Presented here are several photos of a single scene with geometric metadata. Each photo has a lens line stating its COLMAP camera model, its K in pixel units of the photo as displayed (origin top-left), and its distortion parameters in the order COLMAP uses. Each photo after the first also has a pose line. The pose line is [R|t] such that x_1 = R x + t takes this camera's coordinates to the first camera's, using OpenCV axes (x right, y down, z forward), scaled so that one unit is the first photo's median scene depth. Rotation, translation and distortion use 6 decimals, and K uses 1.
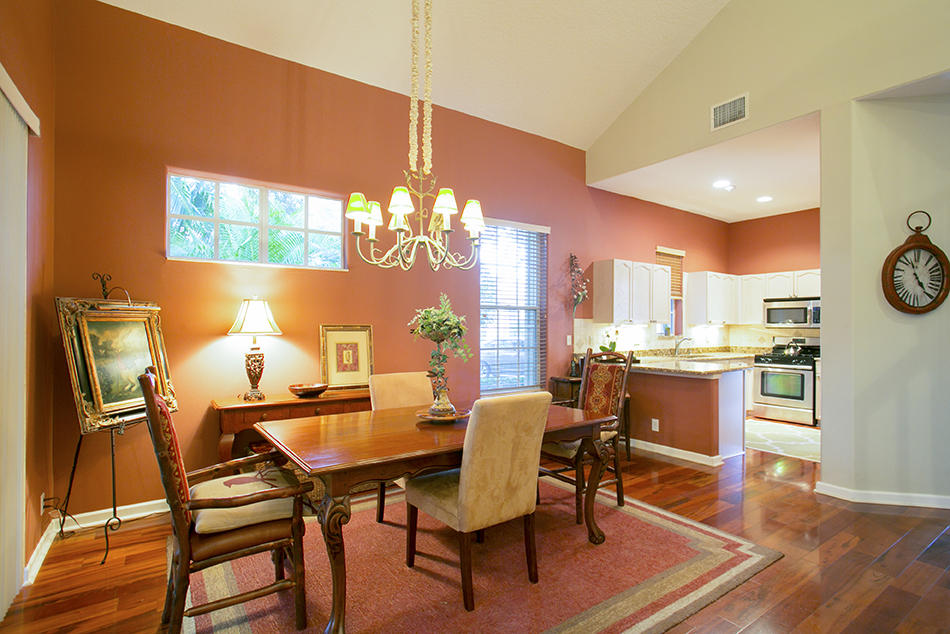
lens RADIAL K [[474.4, 0, 500.2], [0, 474.4, 324.2], [0, 0, 1]] dist [0.001663, 0.000587]
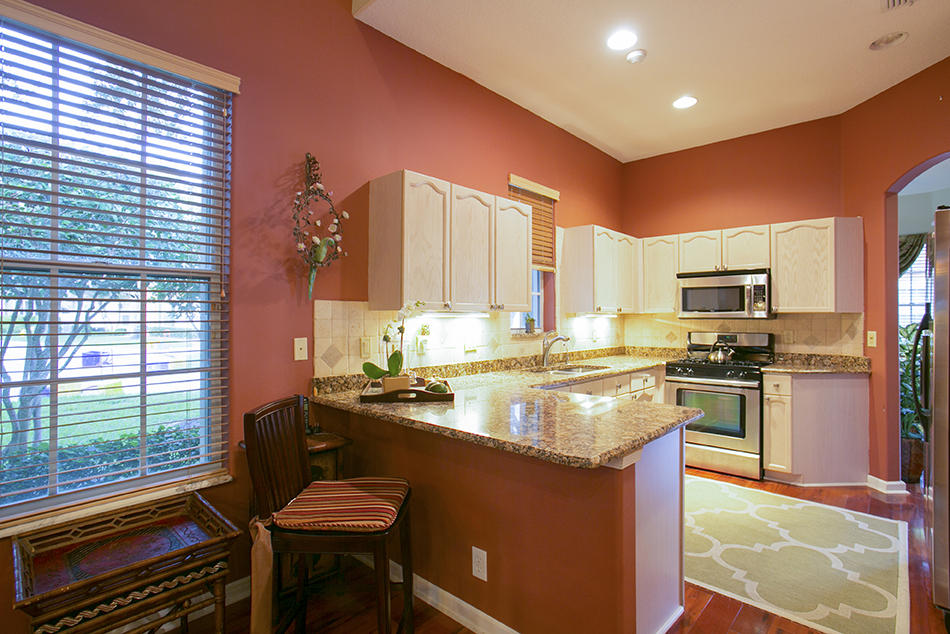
lens RADIAL K [[457.8, 0, 477.5], [0, 457.8, 312.9], [0, 0, 1]] dist [-0.020885, 0.029926]
pose [[0.984865, -0.002094, 0.173309, 0.200022], [0.002902, 0.999986, -0.004405, 0.002246], [-0.173297, 0.004842, 0.984858, 0.478891]]
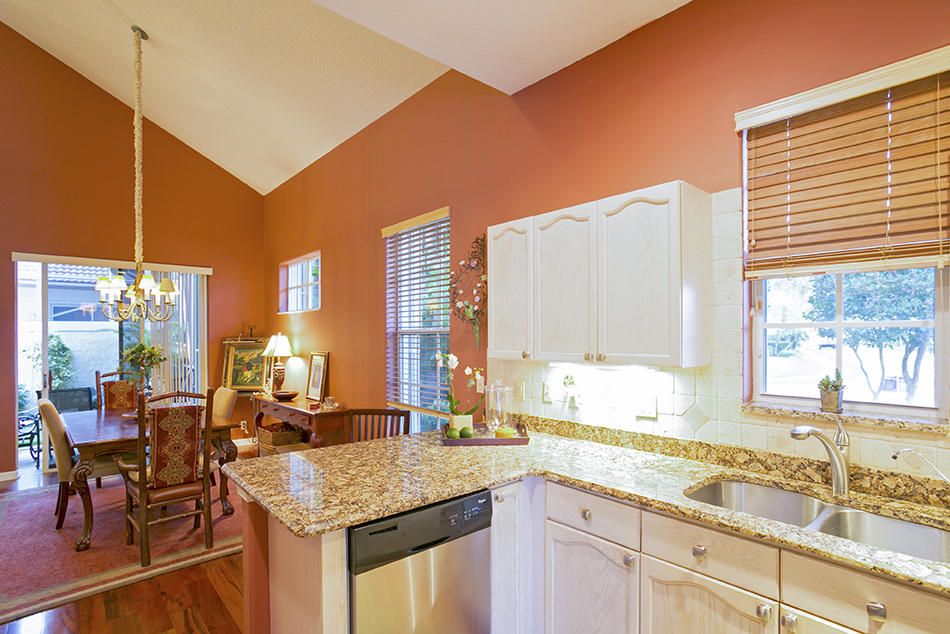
lens RADIAL K [[484.0, 0, 498.4], [0, 484.0, 338.4], [0, 0, 1]] dist [0.000335, 0.000990]
pose [[0.131083, -0.002987, -0.991367, 0.627588], [0.004210, 0.999988, -0.002456, -0.018353], [0.991362, -0.003852, 0.131094, 0.809166]]
